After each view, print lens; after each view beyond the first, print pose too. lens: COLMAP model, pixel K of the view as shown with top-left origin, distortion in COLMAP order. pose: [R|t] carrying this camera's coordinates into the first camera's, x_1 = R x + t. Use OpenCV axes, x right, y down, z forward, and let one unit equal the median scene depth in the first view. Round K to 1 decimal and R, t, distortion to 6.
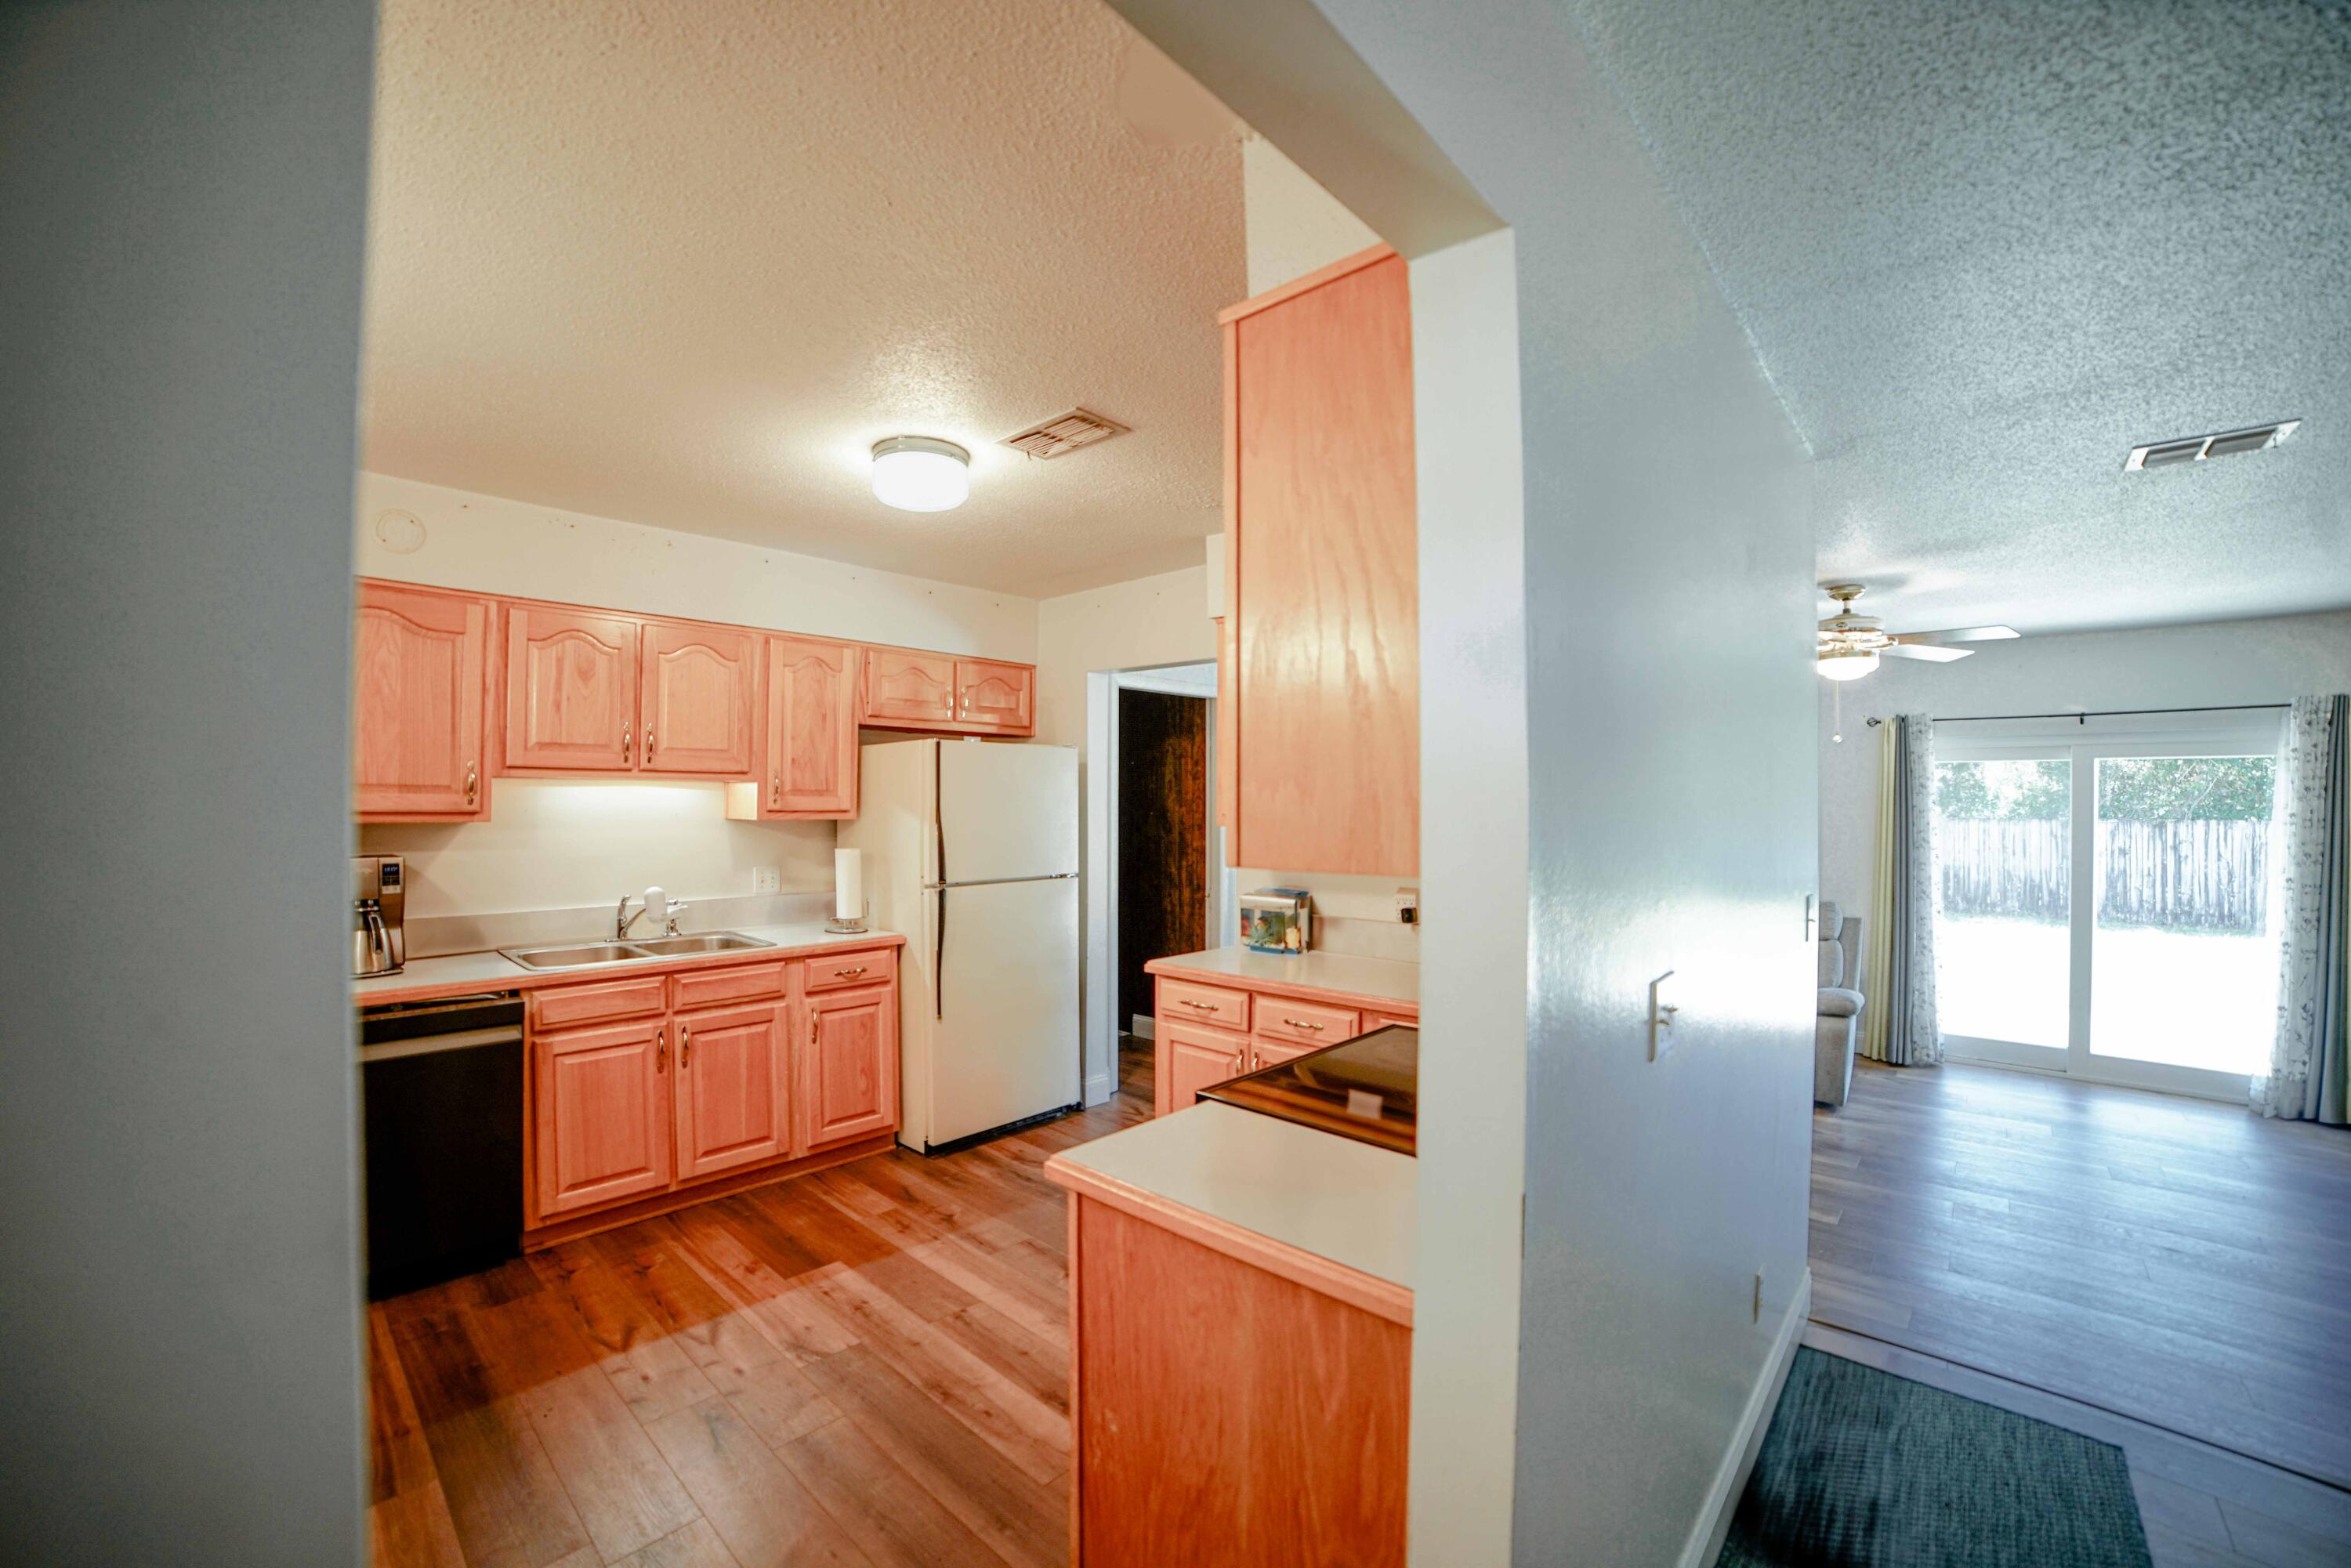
lens RADIAL K [[930.4, 0, 1179.9], [0, 930.4, 796.3], [0, 0, 1]] dist [-0.110172, 0.037382]
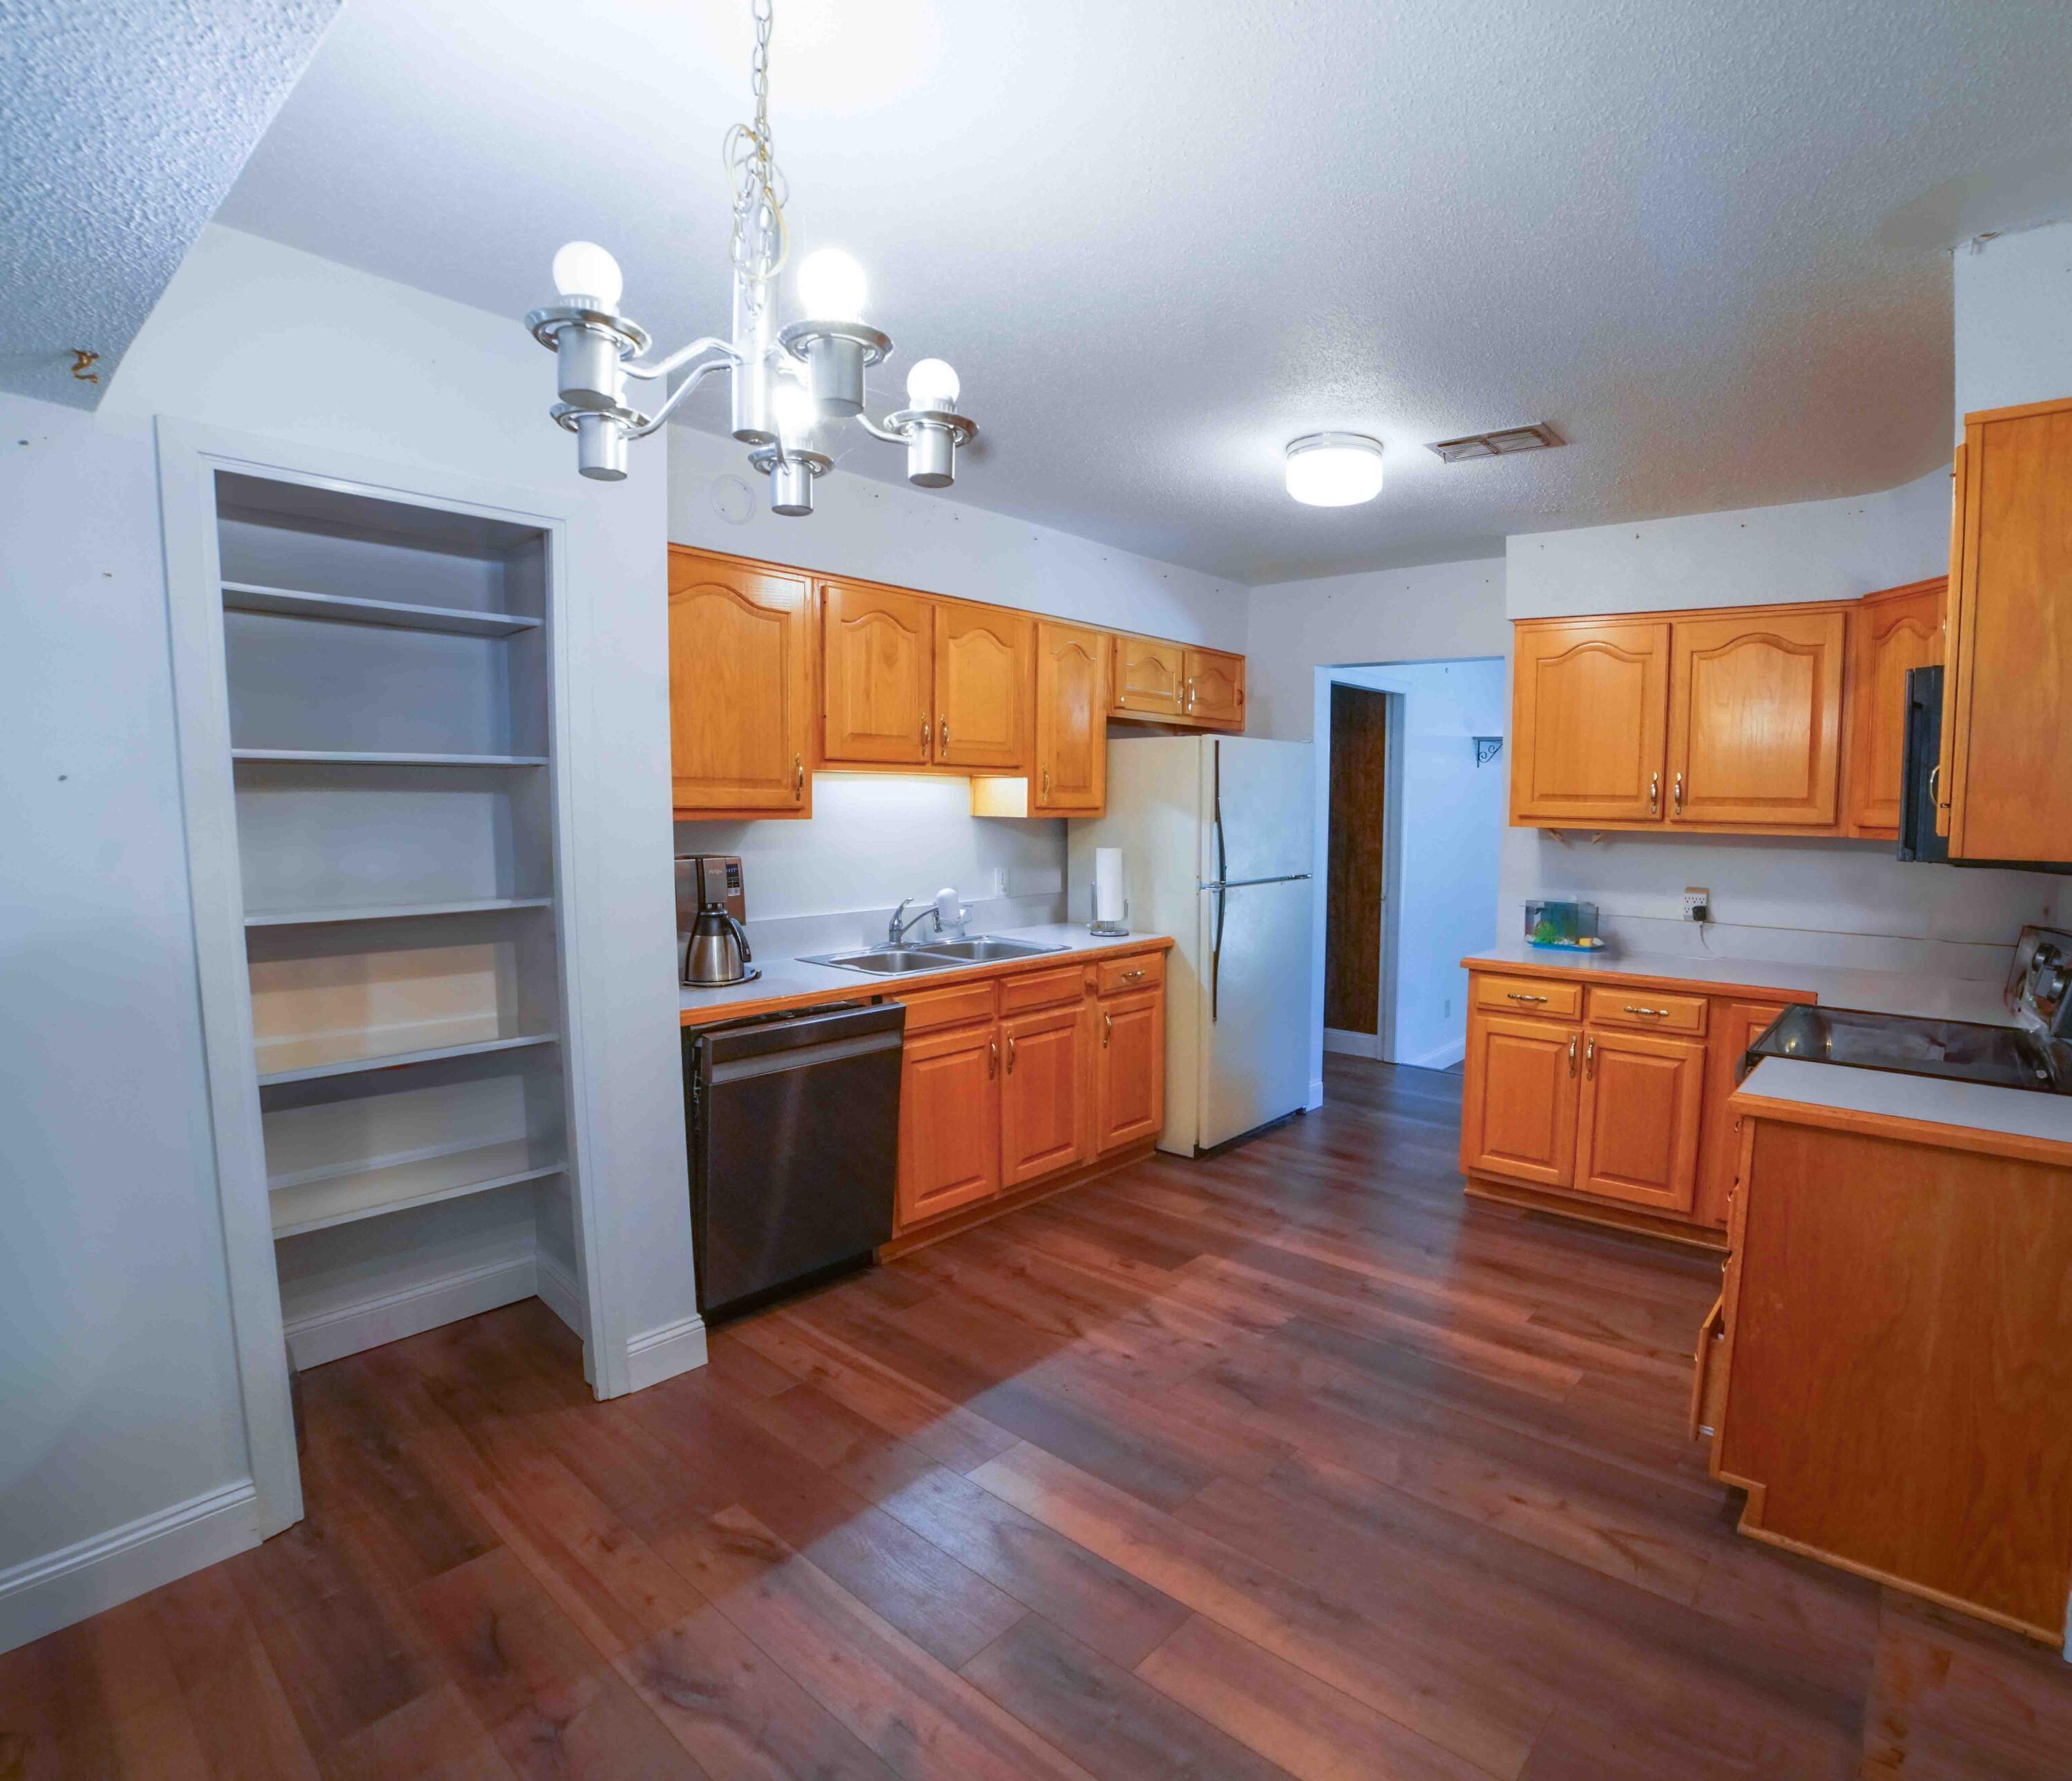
lens RADIAL K [[1060.6, 0, 1187.0], [0, 1060.6, 901.4], [0, 0, 1]] dist [-0.117642, 0.000099]
pose [[0.996044, -0.000795, 0.088856, -0.443401], [-0.007947, 0.995156, 0.097990, 0.004031], [-0.088504, -0.098308, 0.991213, -0.122863]]
